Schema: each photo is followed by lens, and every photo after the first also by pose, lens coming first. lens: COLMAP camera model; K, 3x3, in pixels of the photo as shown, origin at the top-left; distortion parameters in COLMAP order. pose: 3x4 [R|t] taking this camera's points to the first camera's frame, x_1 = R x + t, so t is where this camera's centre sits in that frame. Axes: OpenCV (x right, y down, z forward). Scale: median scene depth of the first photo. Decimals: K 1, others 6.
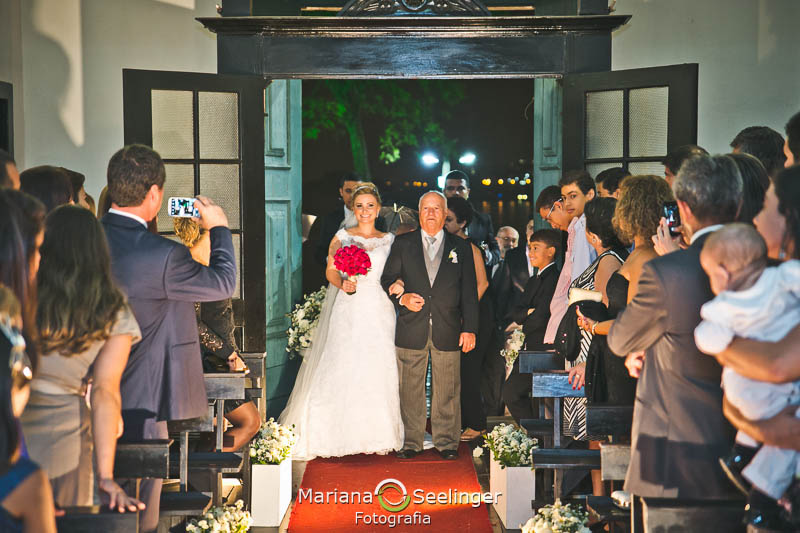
lens RADIAL K [[1511.0, 0, 404.9], [0, 1511.0, 267.1], [0, 0, 1]] dist [0.168611, 0.000000]
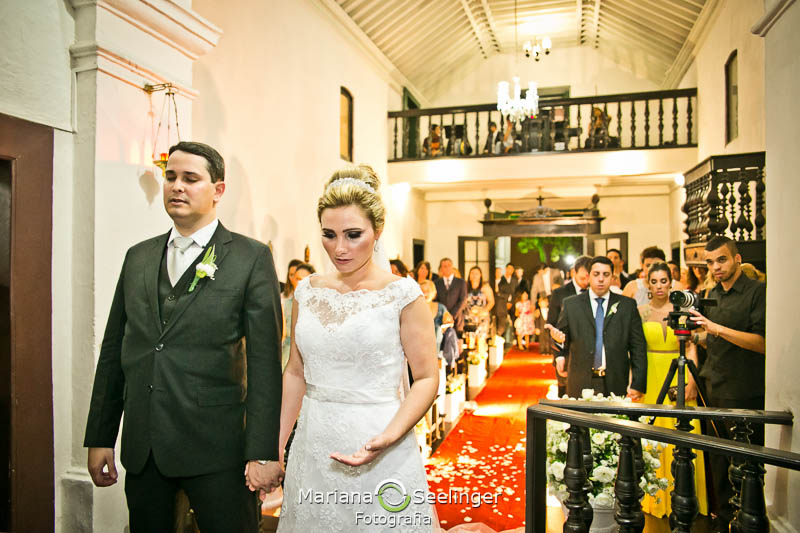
lens RADIAL K [[585.6, 0, 406.1], [0, 585.6, 258.2], [0, 0, 1]] dist [-0.078336, 0.054923]
pose [[0.963064, -0.002437, -0.269262, 0.068152], [-0.017536, 0.997269, -0.071747, 0.021890], [0.268701, 0.073818, 0.960391, -0.328213]]
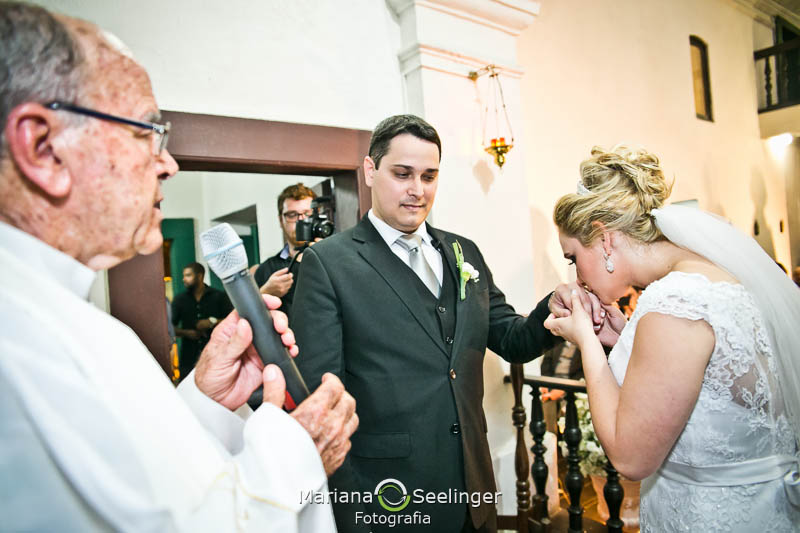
lens RADIAL K [[559.6, 0, 385.2], [0, 559.6, 257.6], [0, 0, 1]] dist [-0.093509, 0.074235]
pose [[0.610650, -0.050083, -0.790316, 0.043129], [0.024076, 0.998711, -0.044686, 0.016640], [0.791535, 0.008260, 0.611068, -0.280014]]
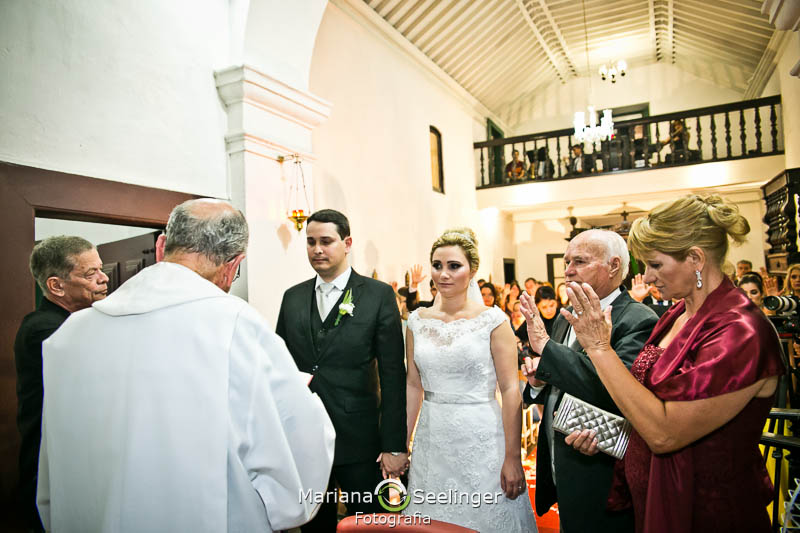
lens RADIAL K [[559.6, 0, 398.1], [0, 559.6, 262.1], [0, 0, 1]] dist [-0.093509, 0.074235]
pose [[0.899058, -0.053438, -0.434556, 0.085390], [0.013524, 0.995440, -0.094431, 0.016442], [0.437620, 0.079022, 0.895681, -0.378480]]
